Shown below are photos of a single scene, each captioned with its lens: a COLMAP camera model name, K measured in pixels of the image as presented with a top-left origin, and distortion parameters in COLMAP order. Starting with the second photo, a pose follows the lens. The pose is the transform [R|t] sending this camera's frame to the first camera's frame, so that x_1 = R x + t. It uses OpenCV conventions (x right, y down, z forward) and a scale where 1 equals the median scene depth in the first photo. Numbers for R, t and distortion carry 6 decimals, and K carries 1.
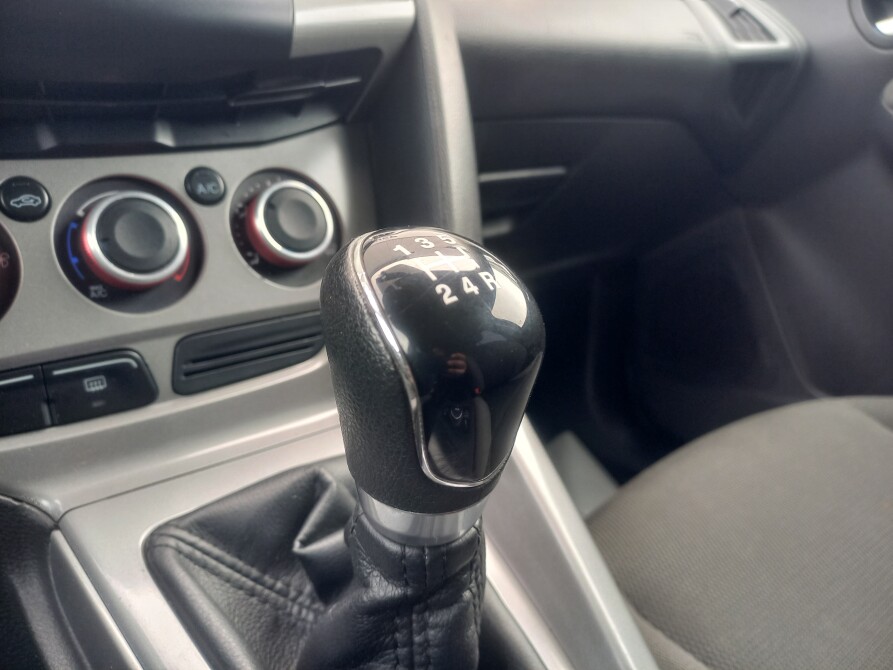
lens RADIAL K [[665.4, 0, 443.9], [0, 665.4, 335.8], [0, 0, 1]] dist [0.117254, -0.183722]
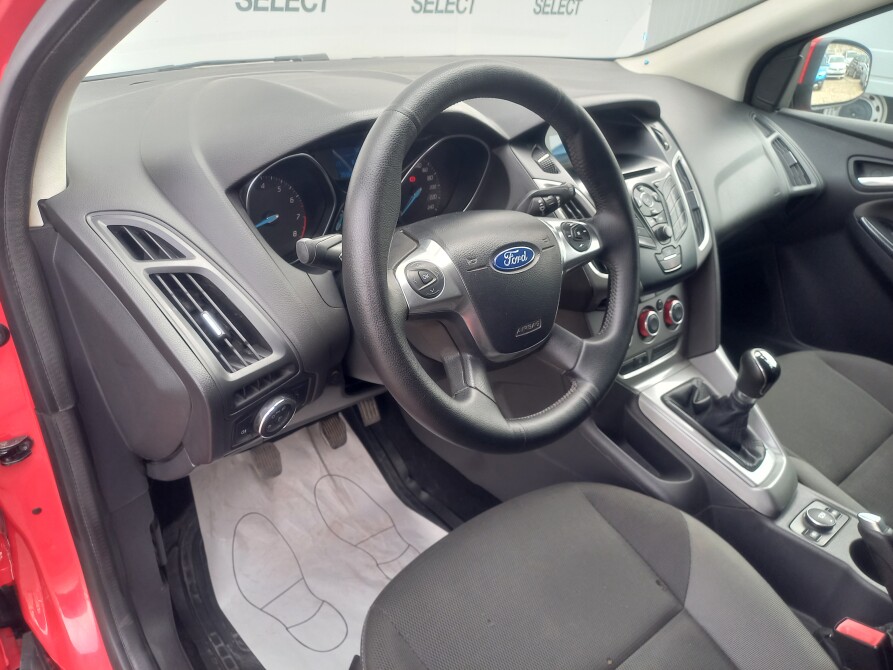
lens RADIAL K [[665.4, 0, 443.9], [0, 665.4, 335.8], [0, 0, 1]] dist [0.117254, -0.183722]
pose [[0.995811, 0.055824, 0.072416, -1.115108], [-0.069333, 0.977336, 0.200019, -0.444788], [-0.059609, -0.204202, 0.977112, -1.582205]]
